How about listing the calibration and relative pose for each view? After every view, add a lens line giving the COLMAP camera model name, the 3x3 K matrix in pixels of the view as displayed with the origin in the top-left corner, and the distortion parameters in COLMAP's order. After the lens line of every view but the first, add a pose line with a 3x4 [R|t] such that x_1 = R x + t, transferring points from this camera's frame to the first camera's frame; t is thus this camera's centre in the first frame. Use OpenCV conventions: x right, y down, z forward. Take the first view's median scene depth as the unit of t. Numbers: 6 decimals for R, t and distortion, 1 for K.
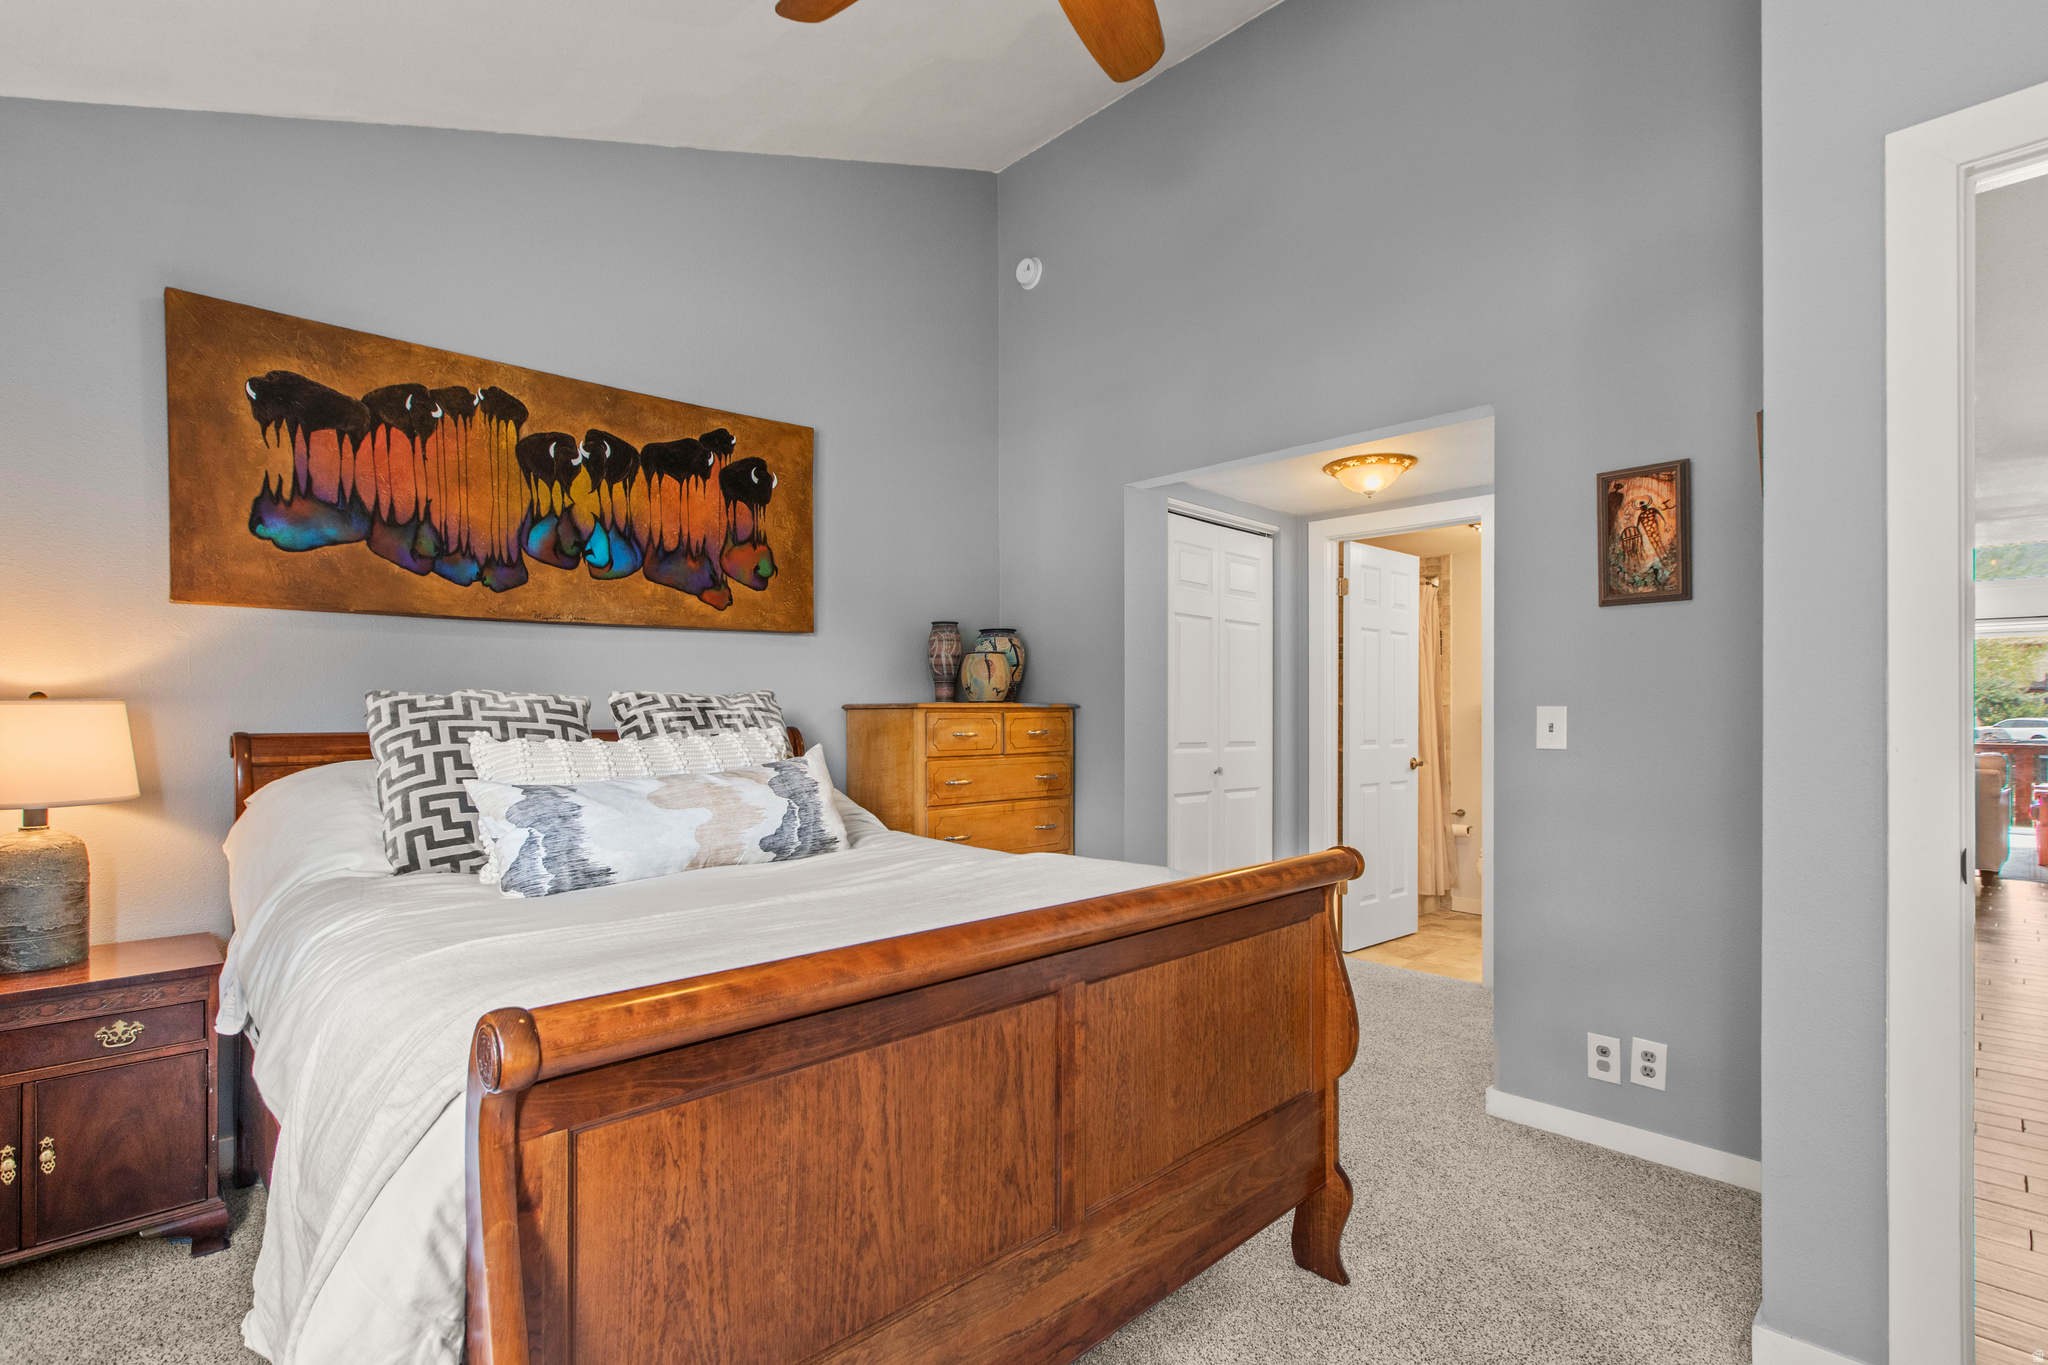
lens RADIAL K [[940.1, 0, 1019.4], [0, 940.1, 737.5], [0, 0, 1]] dist [0.004017, 0.000616]
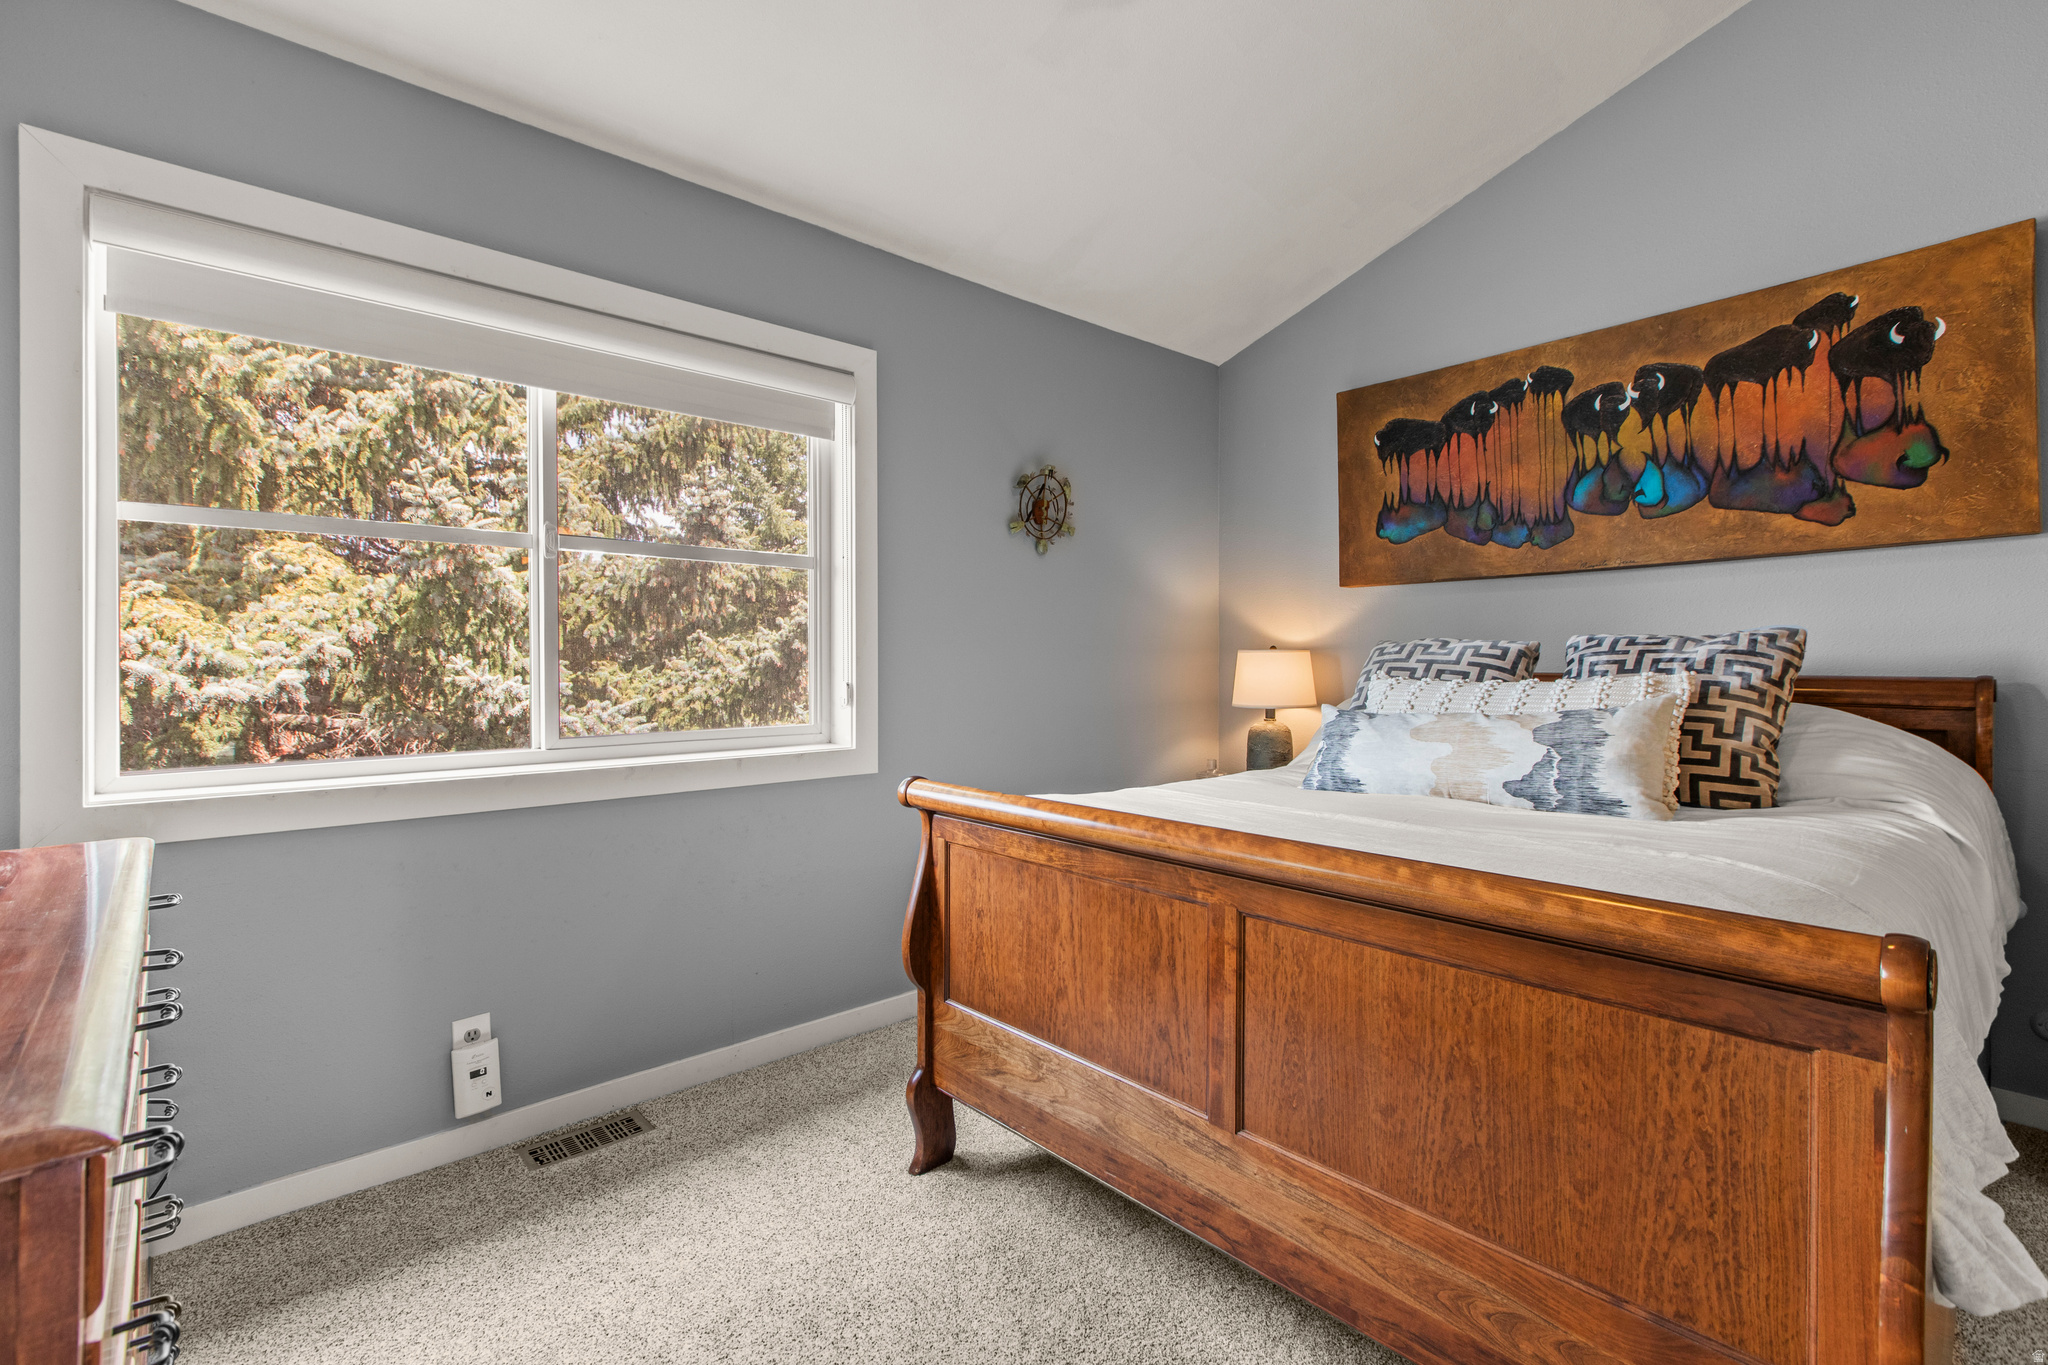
lens RADIAL K [[917.7, 0, 1007.0], [0, 917.7, 696.5], [0, 0, 1]] dist [0.002959, -0.000129]
pose [[-0.026274, 0.041439, -0.998795, 0.582831], [-0.024677, 0.998809, 0.042089, -0.009045], [0.999350, 0.025753, -0.025220, 0.404984]]
